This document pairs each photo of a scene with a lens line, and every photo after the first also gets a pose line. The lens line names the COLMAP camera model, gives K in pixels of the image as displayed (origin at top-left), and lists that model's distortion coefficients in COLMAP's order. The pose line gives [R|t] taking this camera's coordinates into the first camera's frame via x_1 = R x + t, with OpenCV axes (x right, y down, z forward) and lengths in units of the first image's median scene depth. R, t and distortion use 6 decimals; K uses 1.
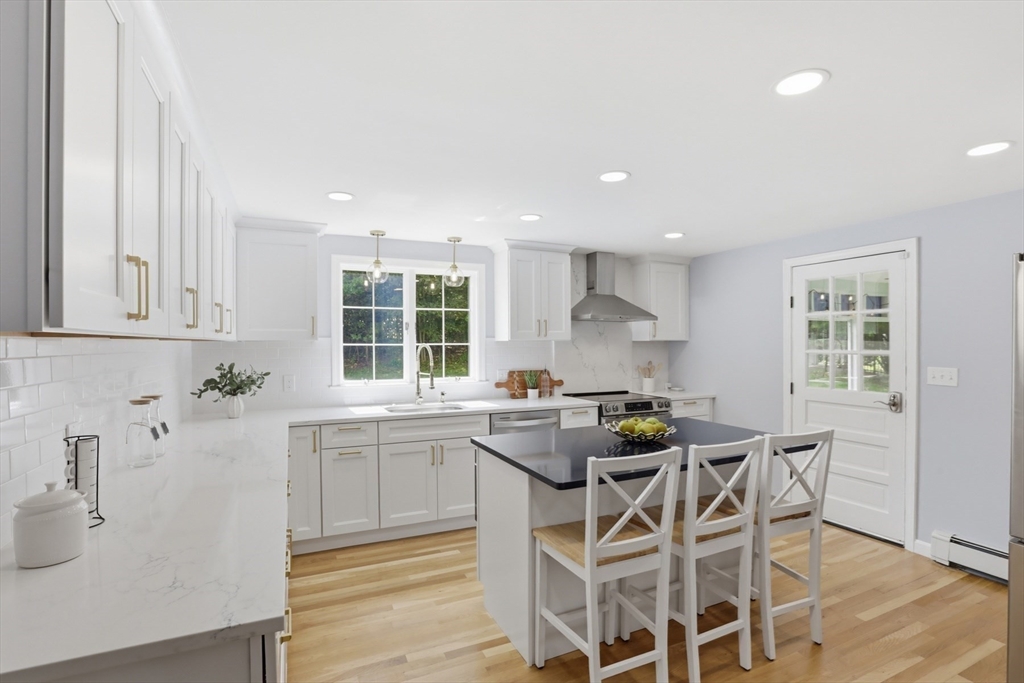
lens RADIAL K [[480.4, 0, 511.8], [0, 480.4, 349.2], [0, 0, 1]] dist [-0.035441, 0.000238]
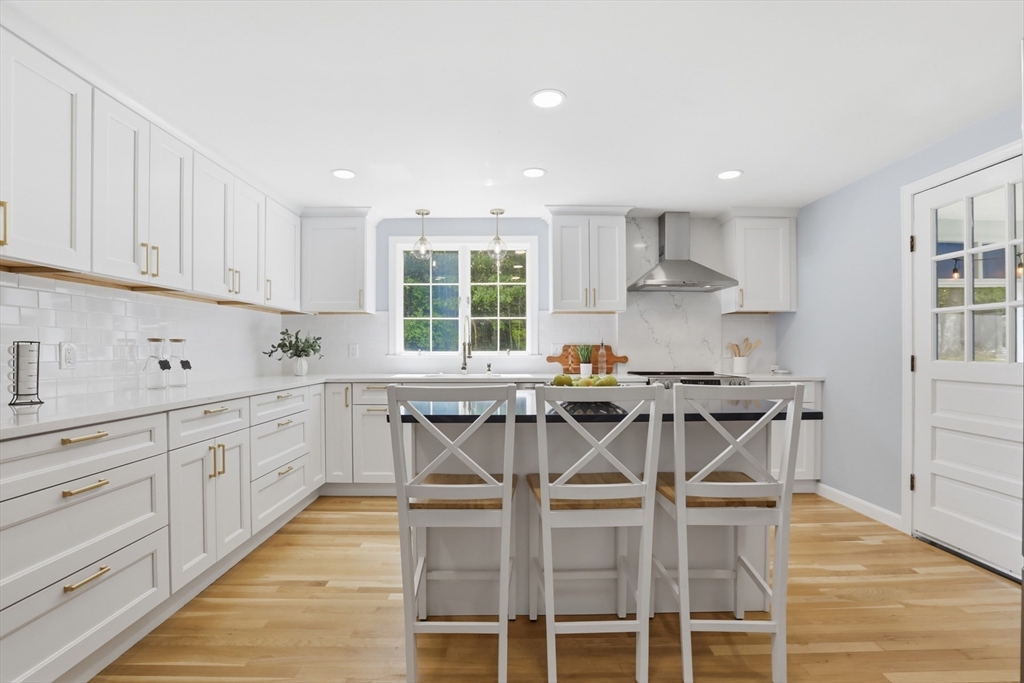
lens RADIAL K [[472.5, 0, 510.2], [0, 472.5, 351.8], [0, 0, 1]] dist [-0.043451, 0.013313]
pose [[0.913067, 0.003061, -0.407799, 0.297718], [-0.005073, 0.999980, -0.003852, 0.066273], [0.407779, 0.005586, 0.913064, 0.103068]]
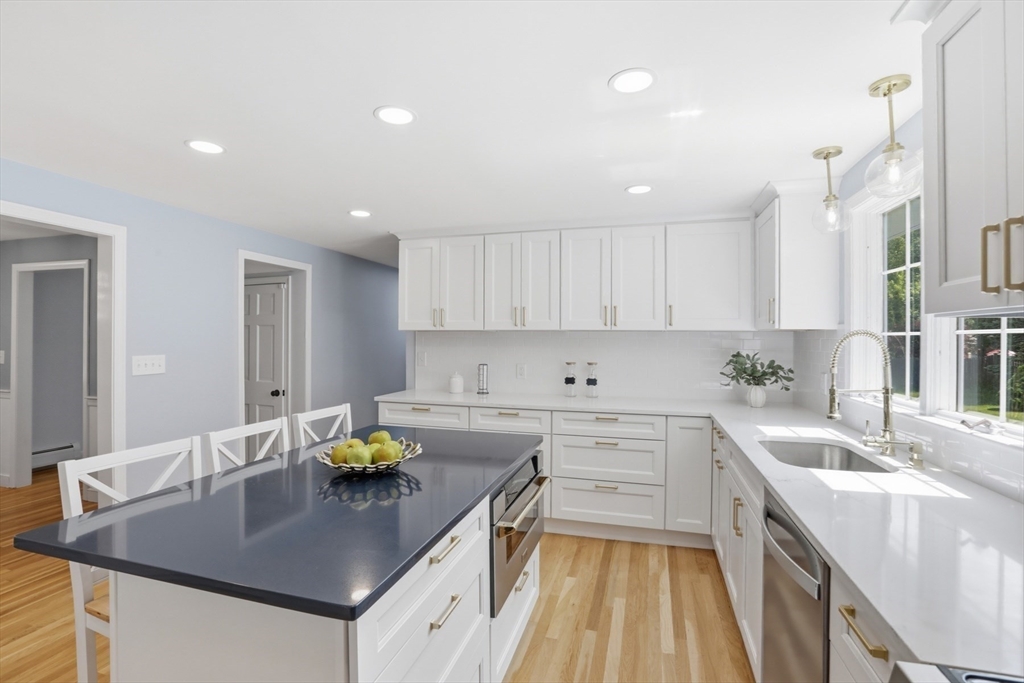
lens RADIAL K [[504.2, 0, 510.8], [0, 504.2, 344.3], [0, 0, 1]] dist [-0.001391, -0.078048]
pose [[-0.670453, 0.014995, -0.741801, 0.416345], [-0.007187, 0.999618, 0.026702, -0.008934], [0.741917, 0.023234, -0.670089, 1.014303]]
